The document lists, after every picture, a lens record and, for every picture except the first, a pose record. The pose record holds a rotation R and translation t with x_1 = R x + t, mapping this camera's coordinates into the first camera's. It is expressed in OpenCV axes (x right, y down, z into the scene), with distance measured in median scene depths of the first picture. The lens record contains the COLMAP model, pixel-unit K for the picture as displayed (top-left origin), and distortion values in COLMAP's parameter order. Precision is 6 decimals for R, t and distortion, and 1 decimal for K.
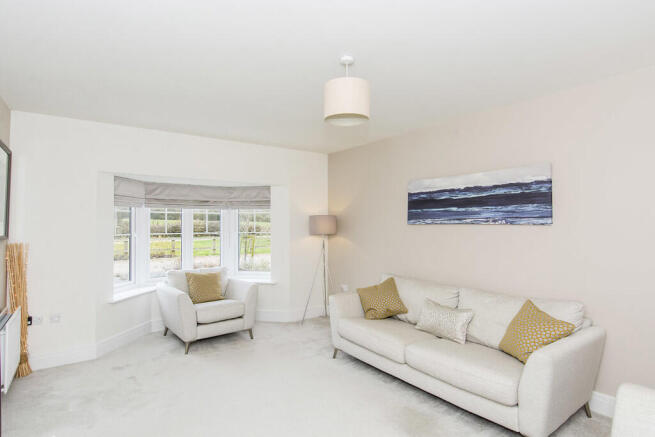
lens RADIAL K [[353.5, 0, 327.2], [0, 353.5, 220.7], [0, 0, 1]] dist [-0.001890, -0.000457]
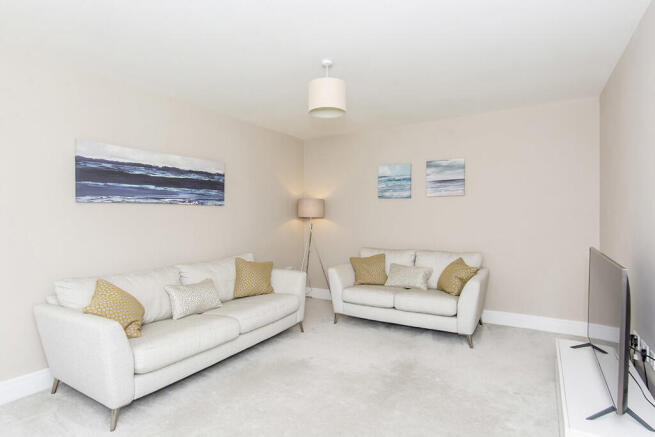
lens RADIAL K [[353.5, 0, 327.8], [0, 353.5, 217.0], [0, 0, 1]] dist [-0.001890, -0.000457]
pose [[-0.427441, -0.011488, 0.903970, -0.709238], [-0.007455, 0.999930, 0.009182, 0.034874], [-0.904012, -0.002814, -0.427497, 1.027946]]
